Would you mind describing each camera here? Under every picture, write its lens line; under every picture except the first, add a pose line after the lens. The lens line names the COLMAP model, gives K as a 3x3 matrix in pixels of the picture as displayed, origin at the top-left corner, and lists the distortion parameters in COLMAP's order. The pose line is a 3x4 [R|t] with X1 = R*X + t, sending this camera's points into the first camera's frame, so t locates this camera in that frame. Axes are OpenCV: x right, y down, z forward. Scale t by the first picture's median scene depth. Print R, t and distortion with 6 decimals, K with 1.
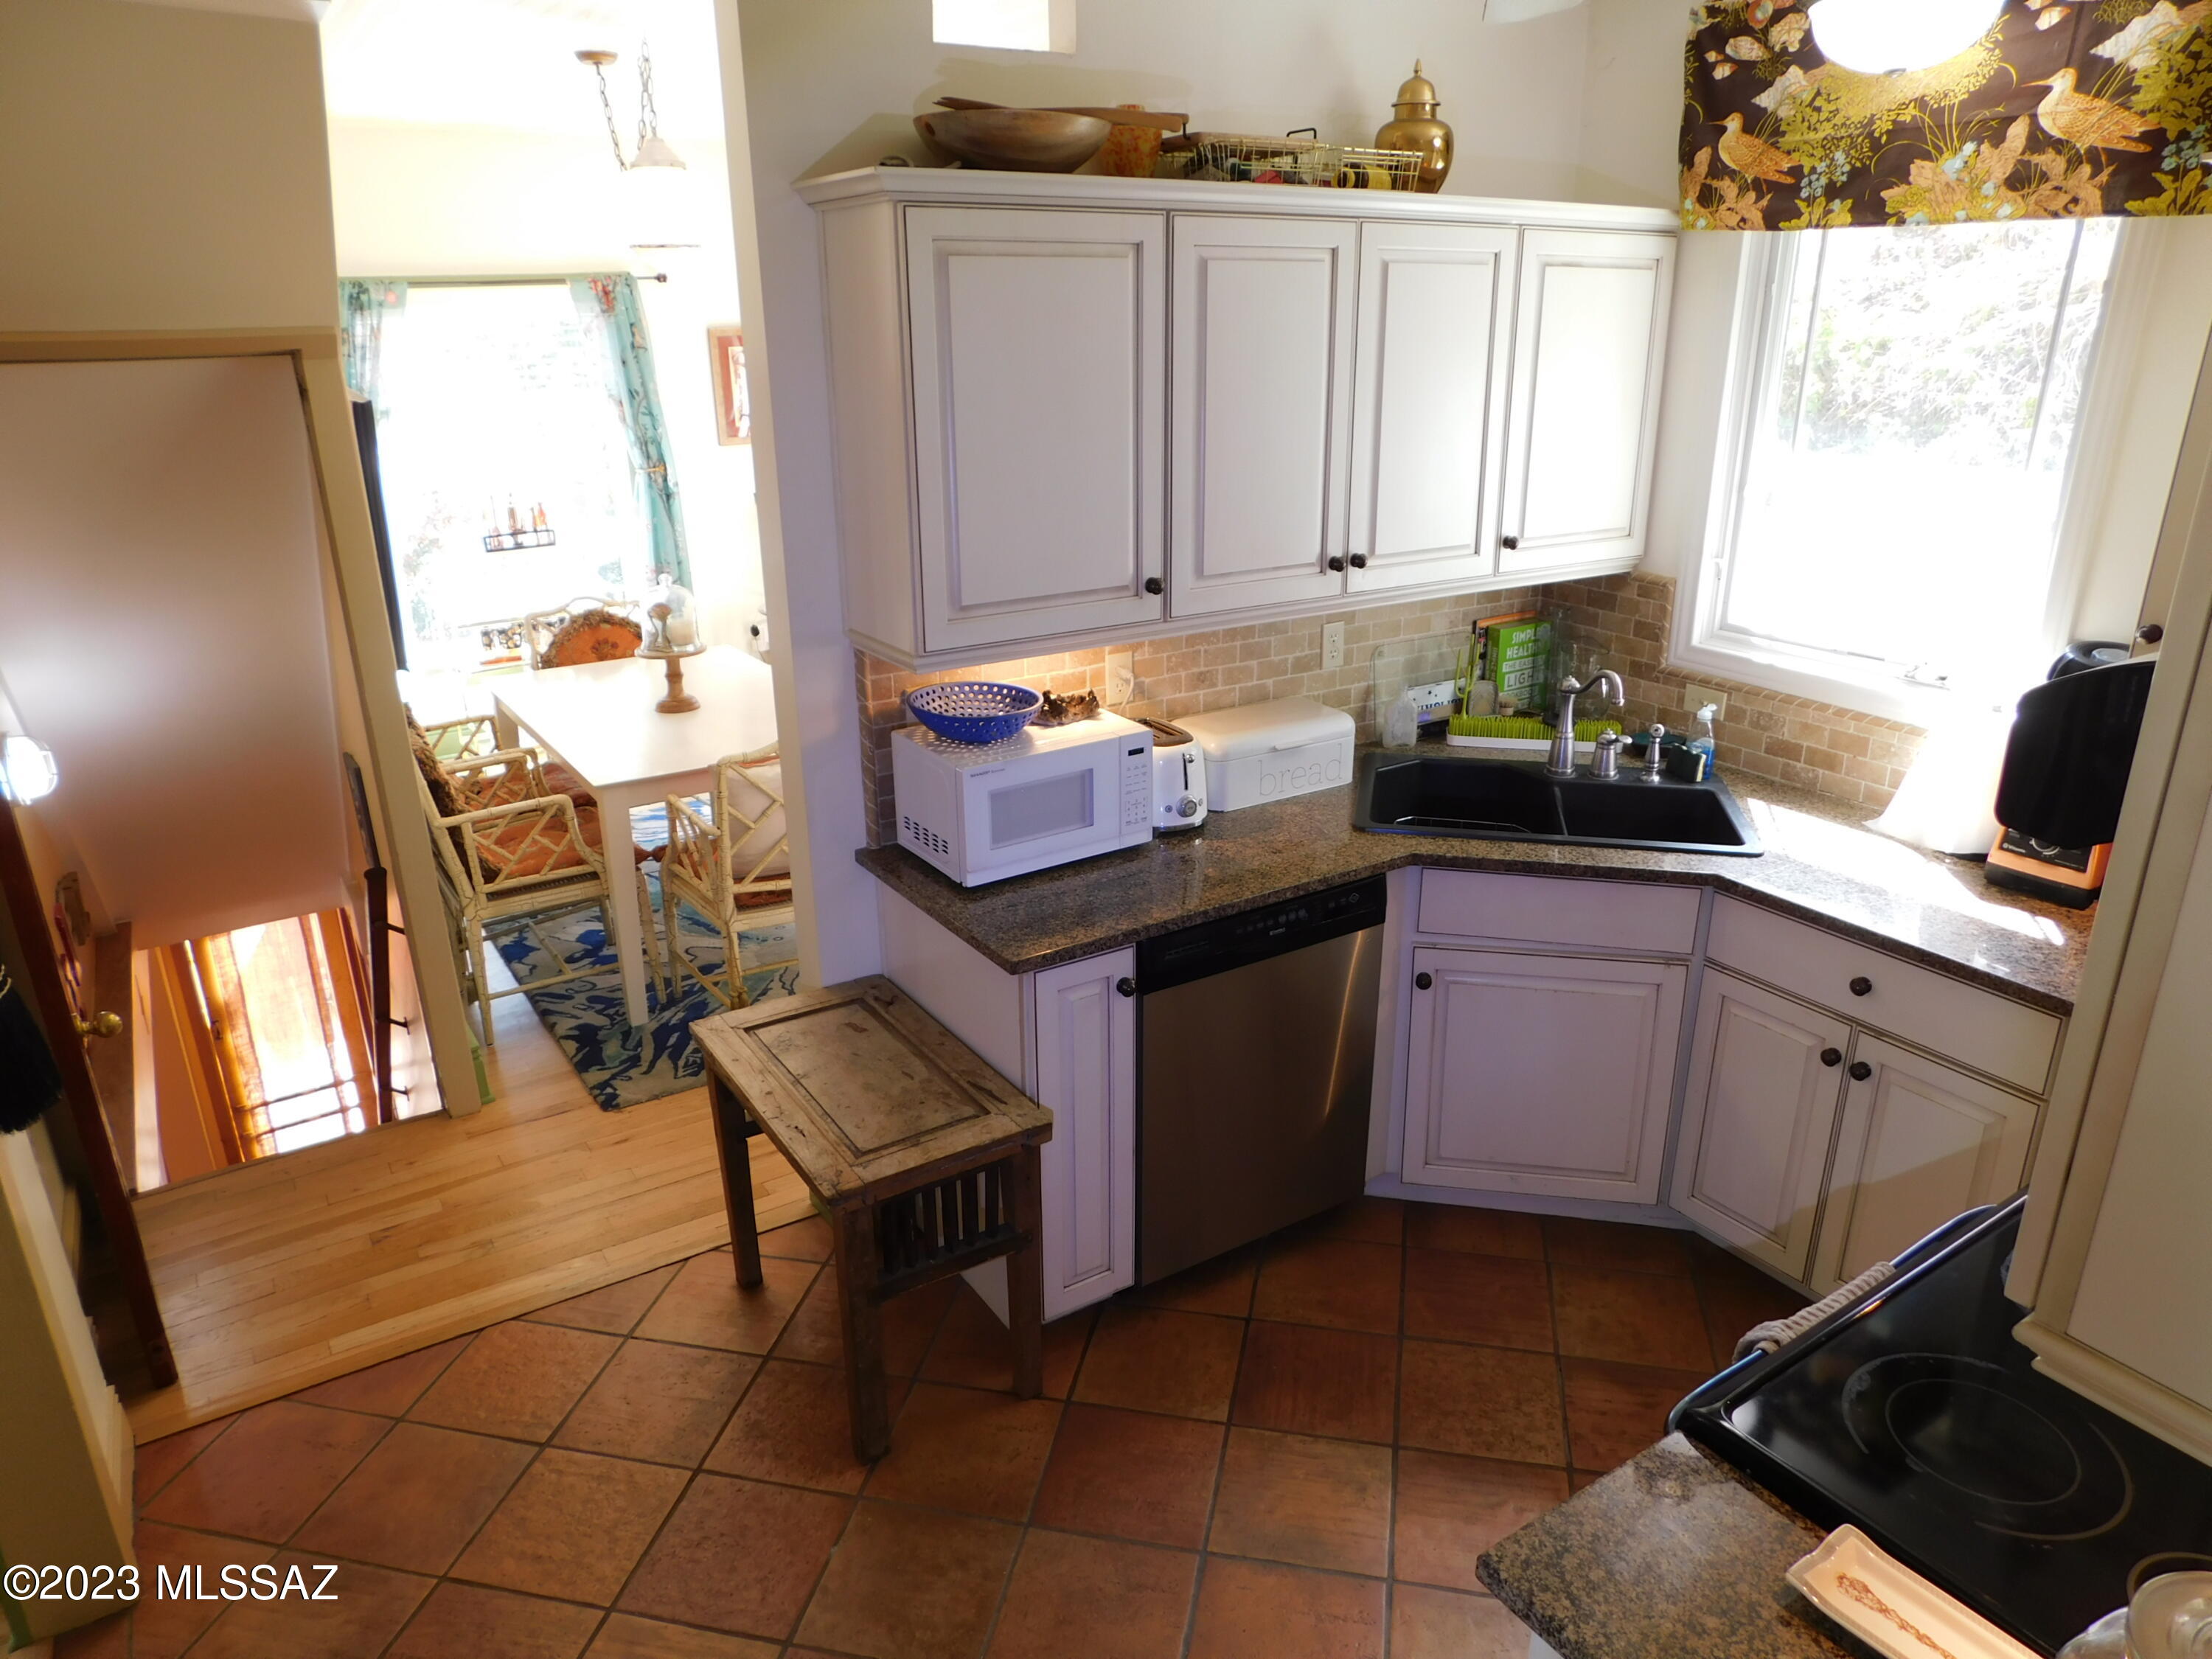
lens RADIAL K [[1475.0, 0, 1106.0], [0, 1475.0, 829.5], [0, 0, 1]] dist [-0.072456, 0.053118]
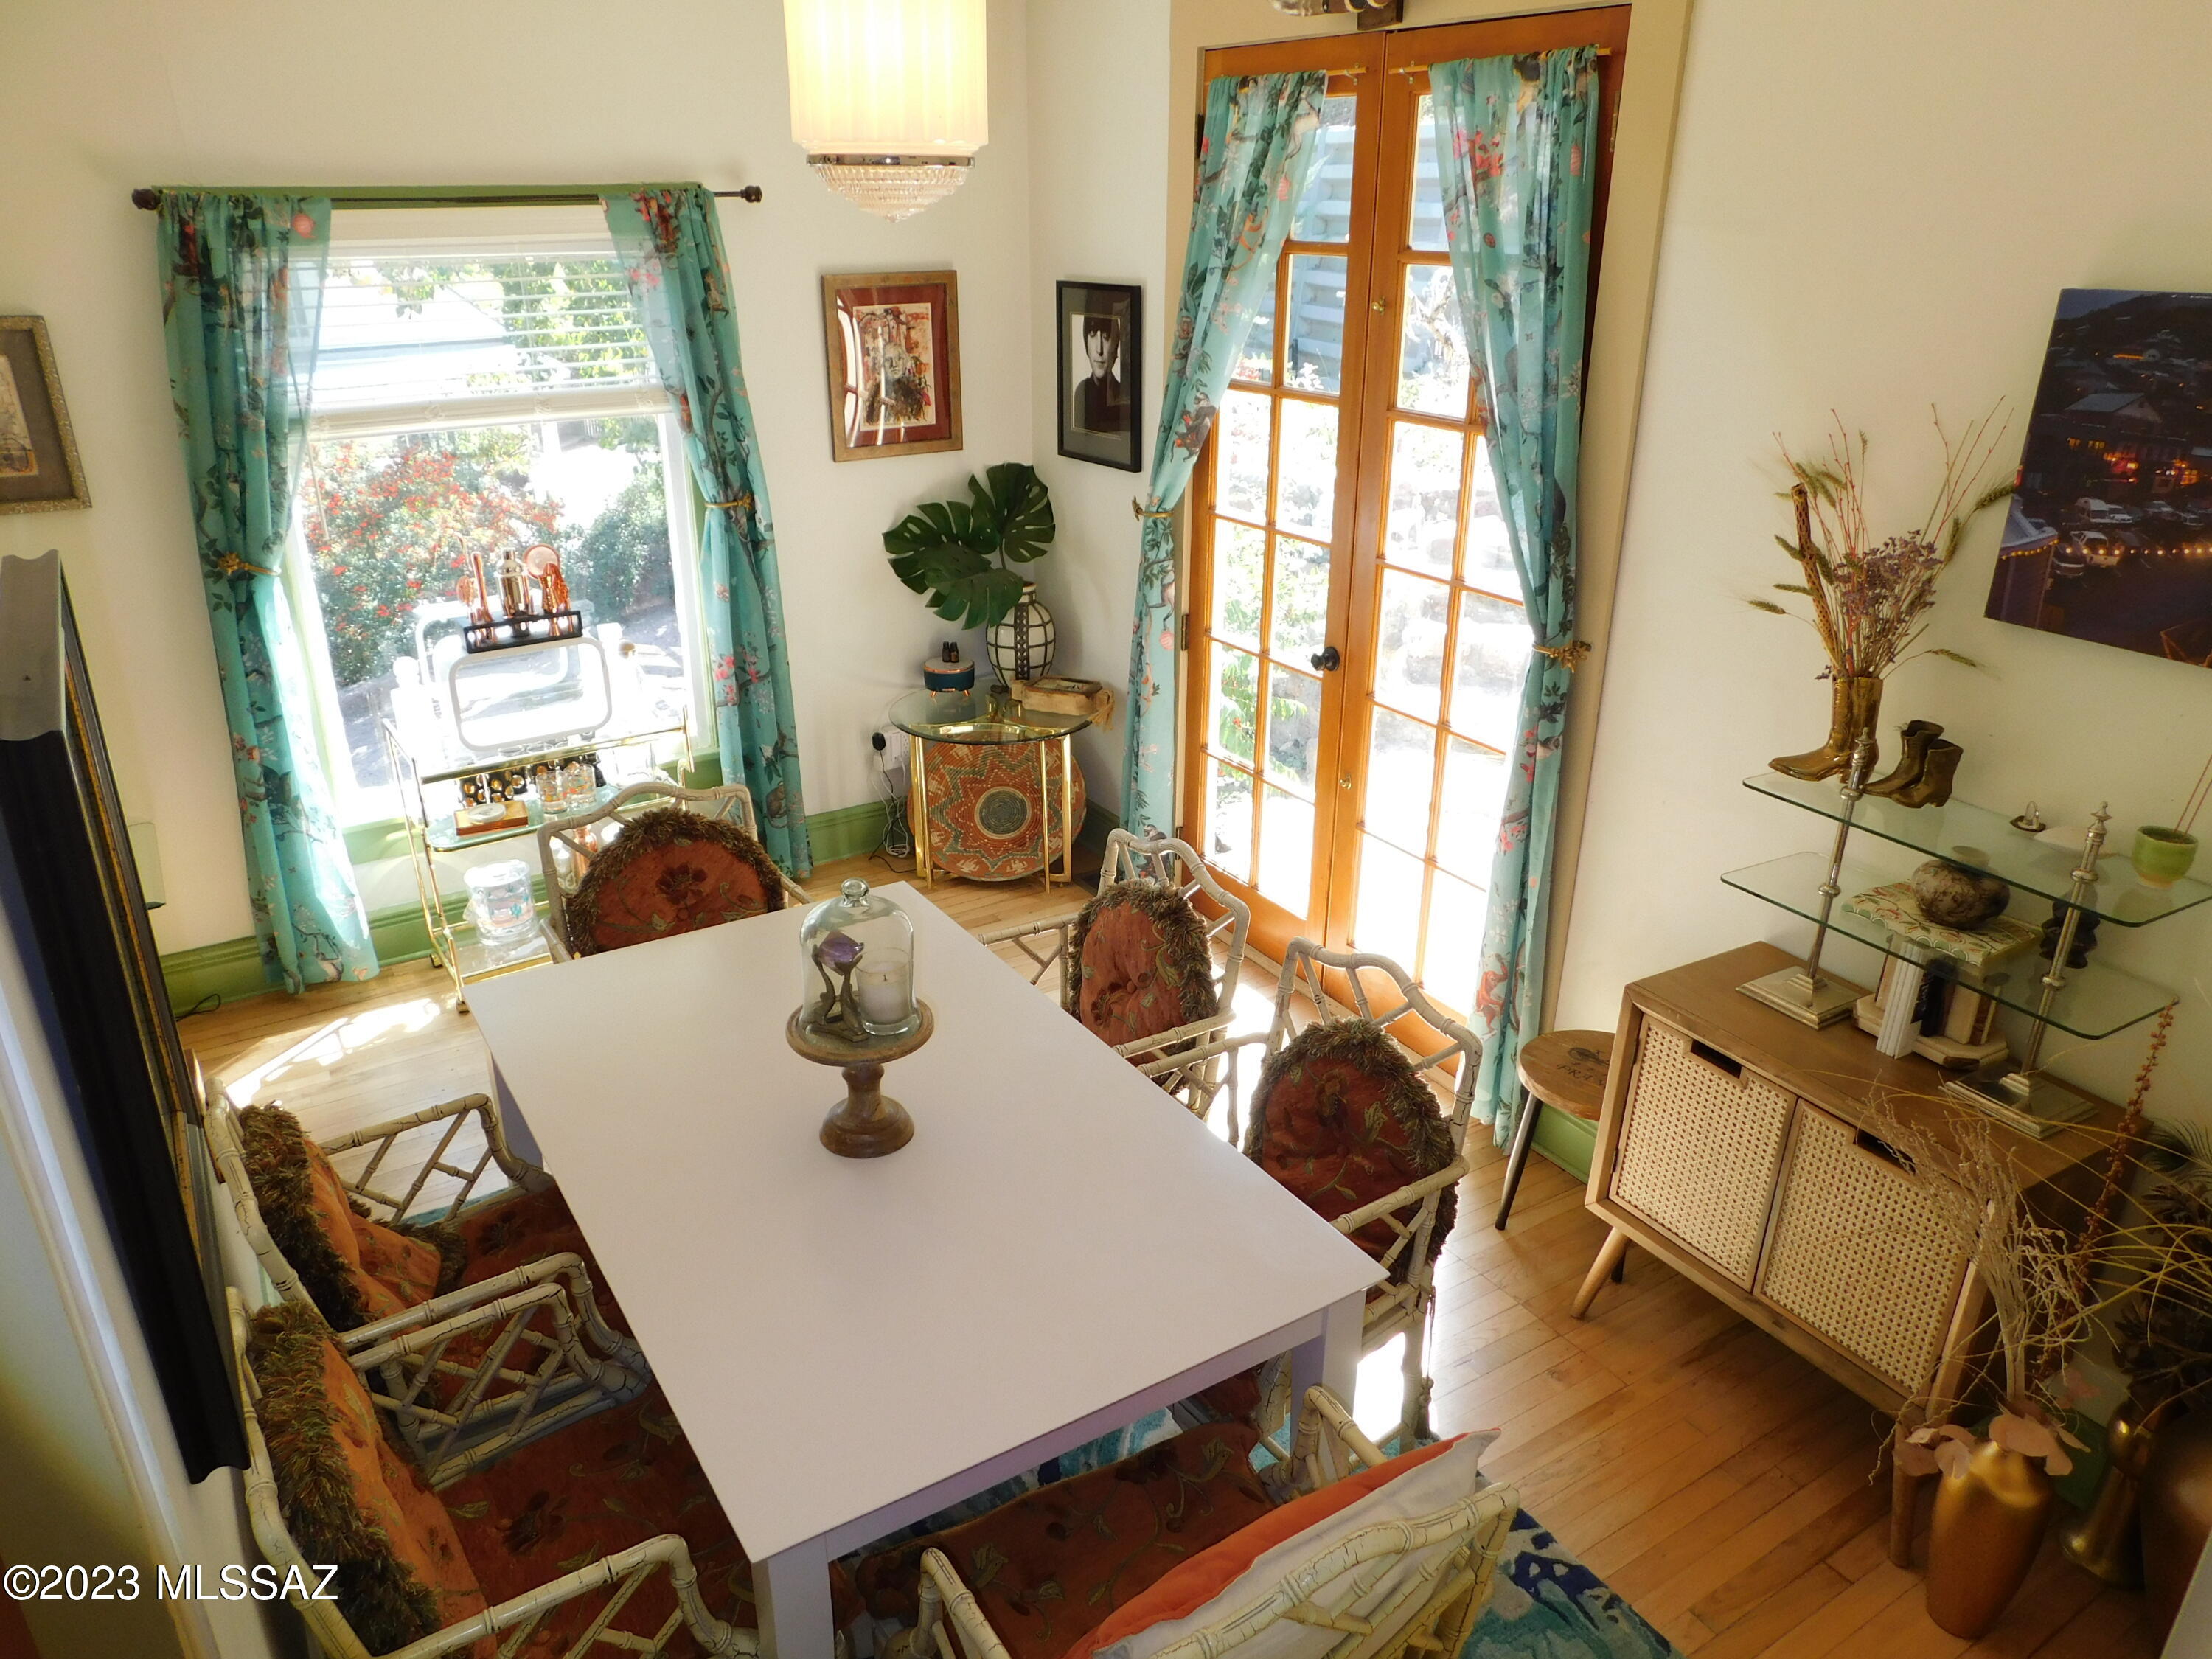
lens RADIAL K [[1544.5, 0, 1106.0], [0, 1544.5, 829.5], [0, 0, 1]] dist [-0.026208, 0.005834]
pose [[0.999701, 0.023865, -0.005328, -0.147849], [-0.023566, 0.998444, 0.050538, -0.148899], [0.006525, -0.050397, 0.998708, 0.341619]]
